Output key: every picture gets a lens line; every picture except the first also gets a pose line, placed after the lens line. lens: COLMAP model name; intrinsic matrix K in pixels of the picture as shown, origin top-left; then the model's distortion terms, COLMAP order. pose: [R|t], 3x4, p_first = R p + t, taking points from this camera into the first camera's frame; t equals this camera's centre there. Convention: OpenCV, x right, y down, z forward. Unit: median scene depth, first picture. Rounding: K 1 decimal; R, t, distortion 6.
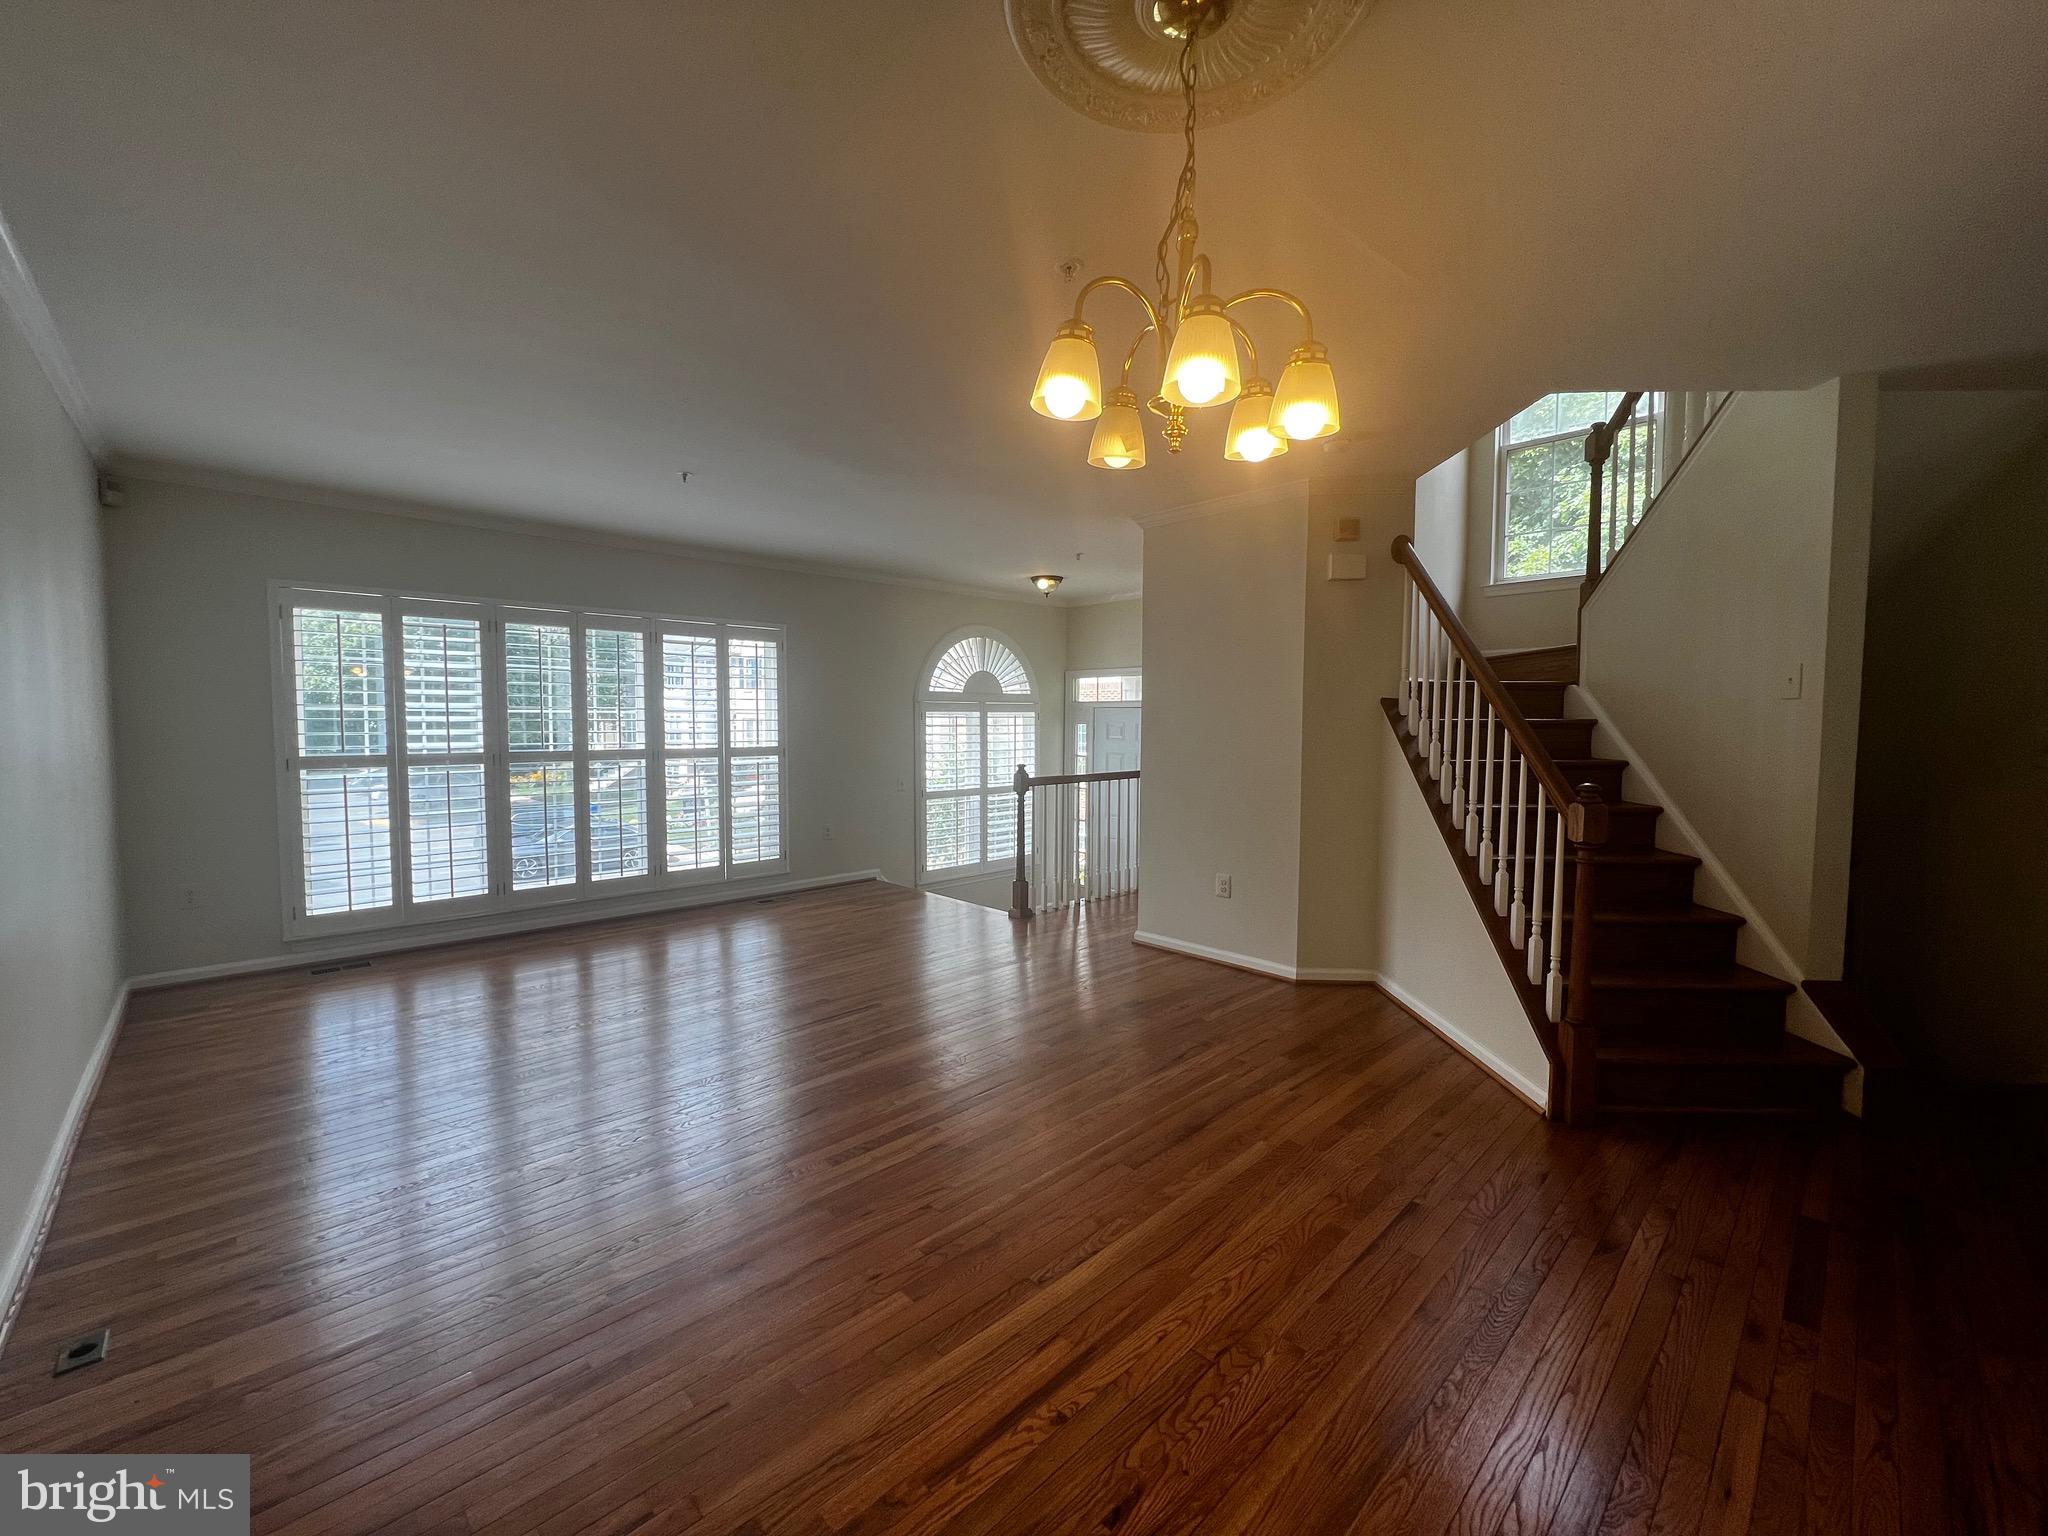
lens RADIAL K [[825.3, 0, 1021.6], [0, 825.3, 760.2], [0, 0, 1]] dist [-0.001772, 0.000202]
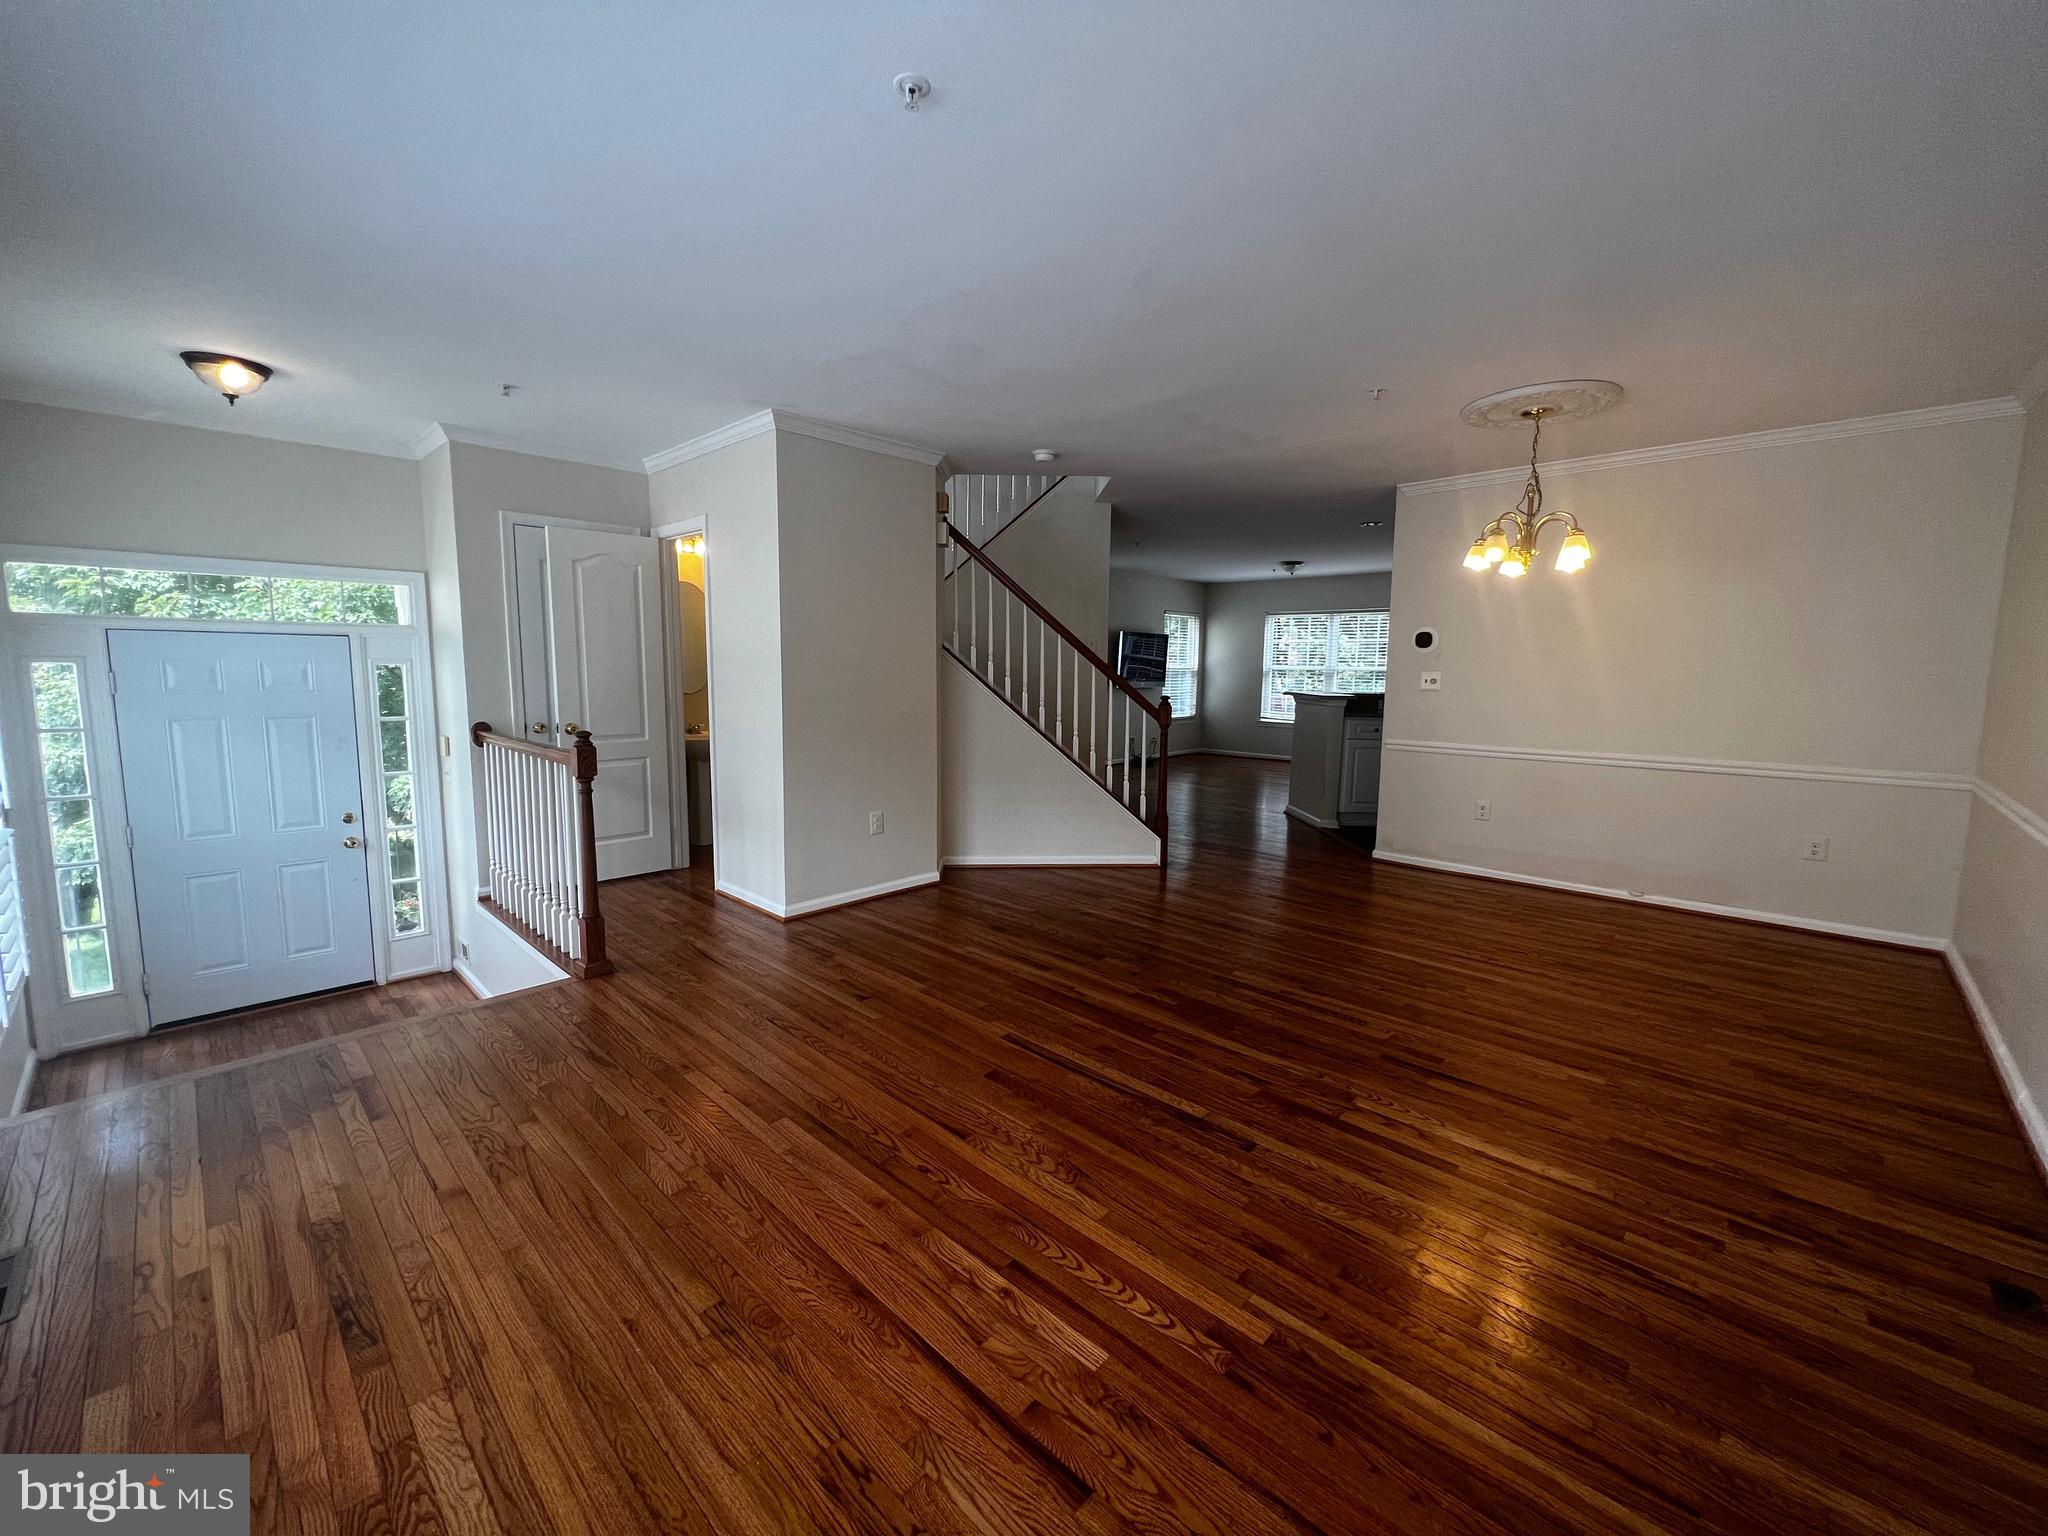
lens RADIAL K [[825.3, 0, 1021.6], [0, 825.3, 760.2], [0, 0, 1]] dist [-0.001772, 0.000202]
pose [[-0.050389, -0.120424, 0.991443, -1.099159], [0.040097, 0.991660, 0.122488, -0.064381], [-0.997924, 0.045926, -0.045140, 1.224935]]
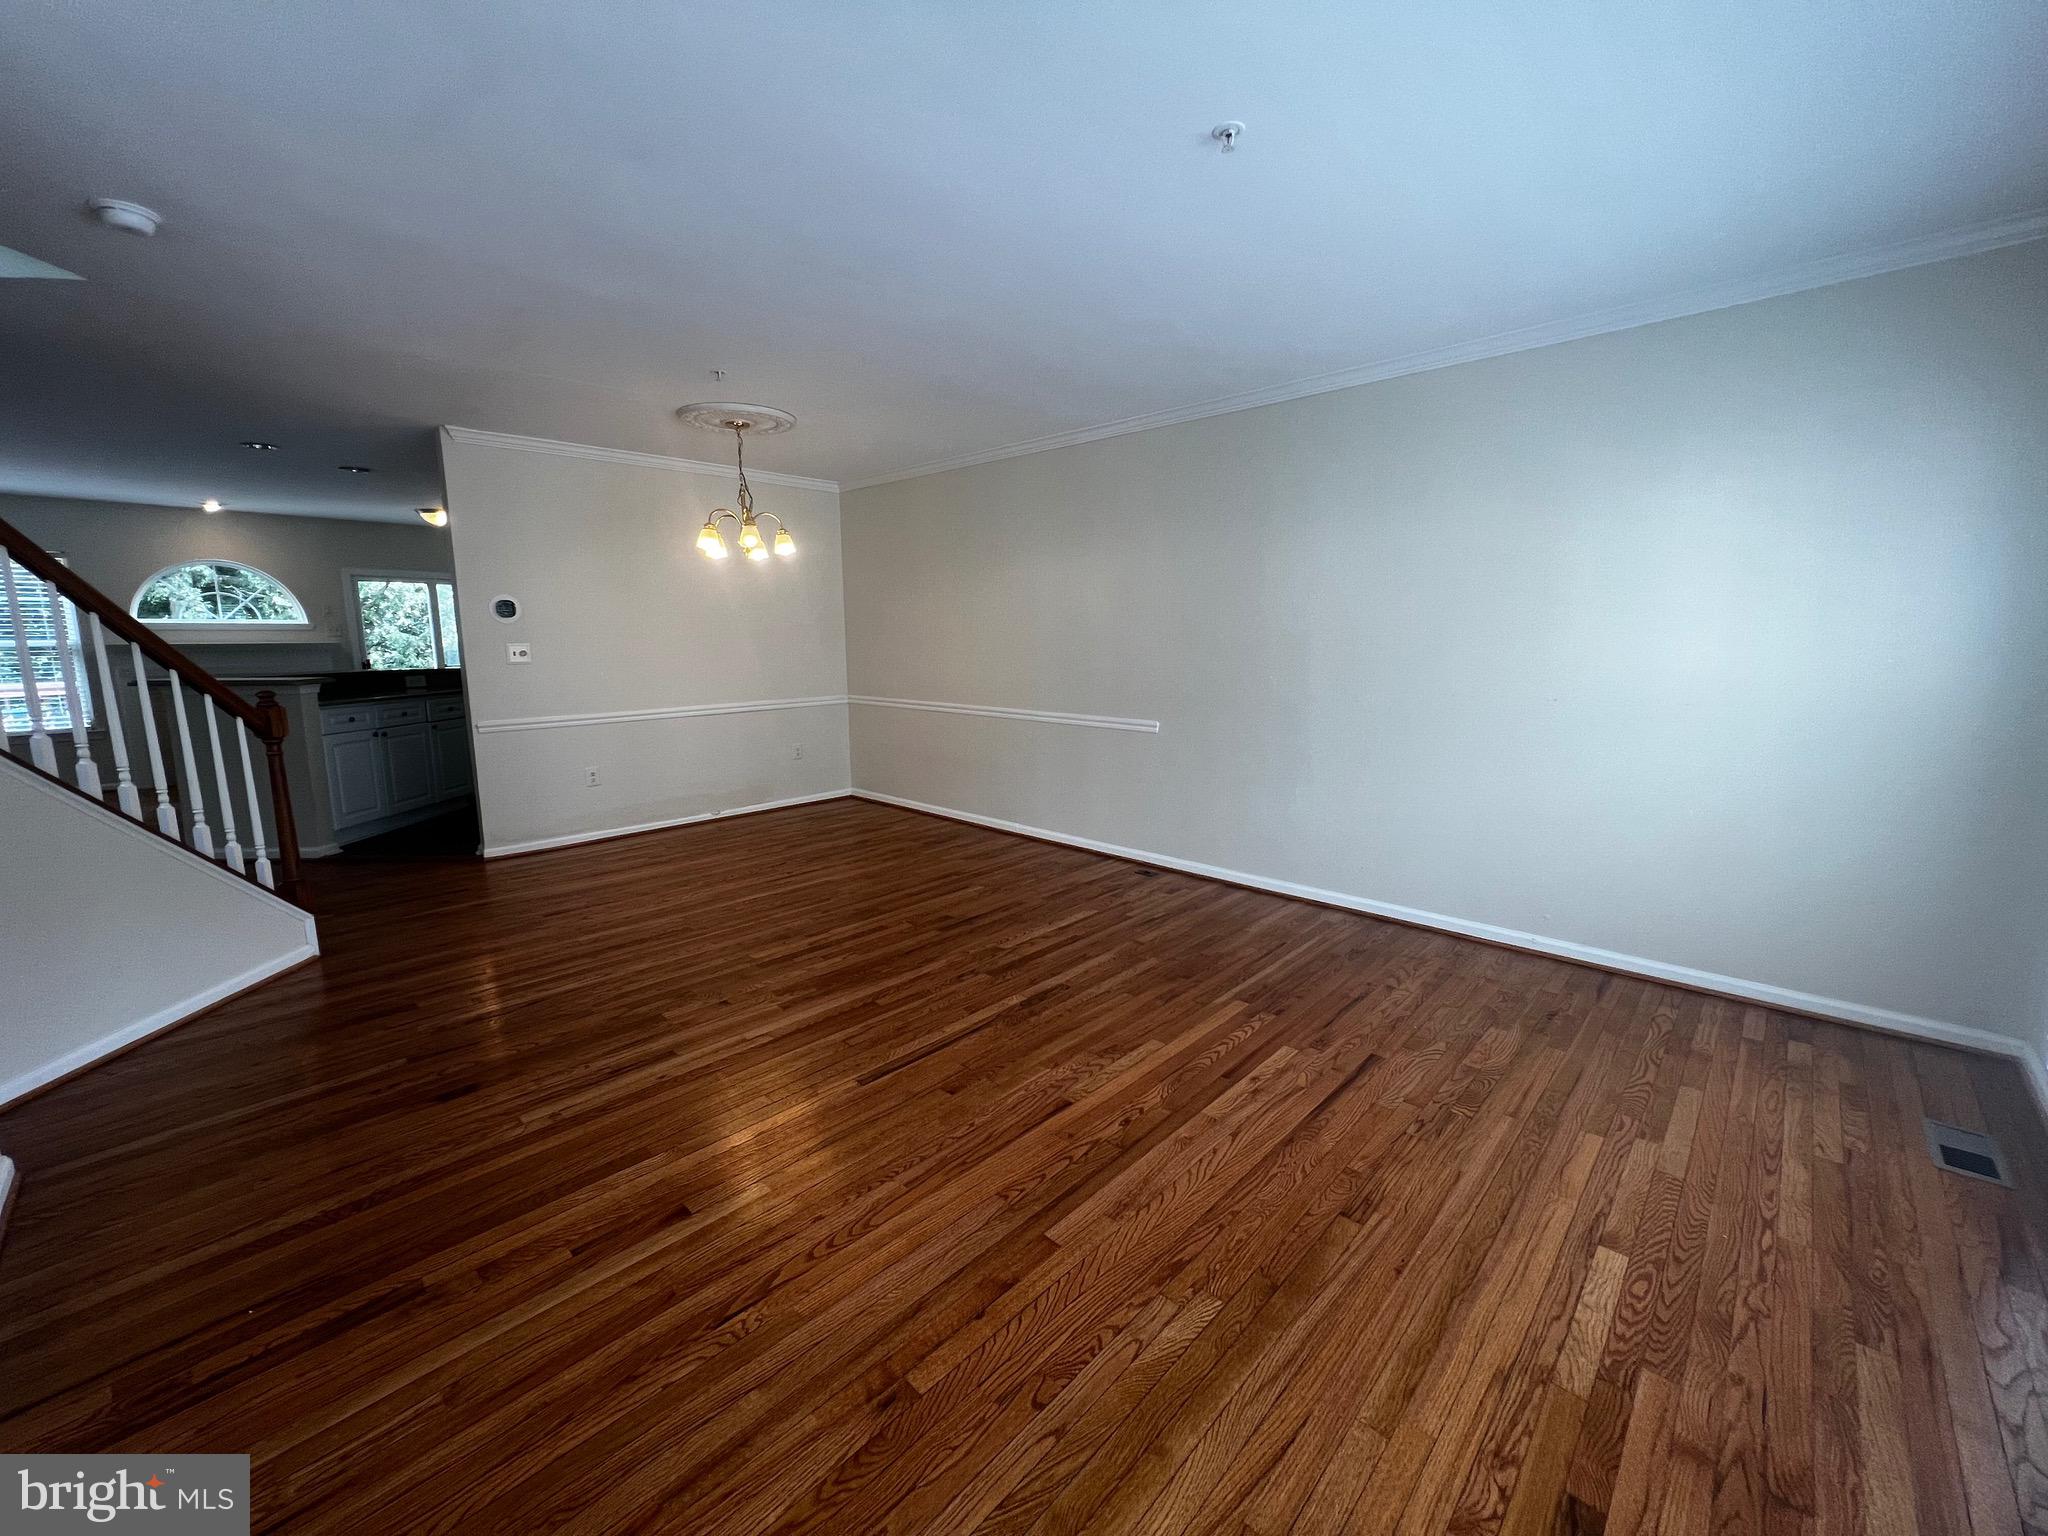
lens RADIAL K [[812.4, 0, 1024.0], [0, 812.4, 768.0], [0, 0, 1]] dist [-0.001661, 0.000049]
pose [[-0.998522, 0.009499, -0.053508, -0.325101], [-0.001996, 0.977531, 0.210782, -0.099464], [0.054308, 0.210578, -0.976067, 1.920928]]
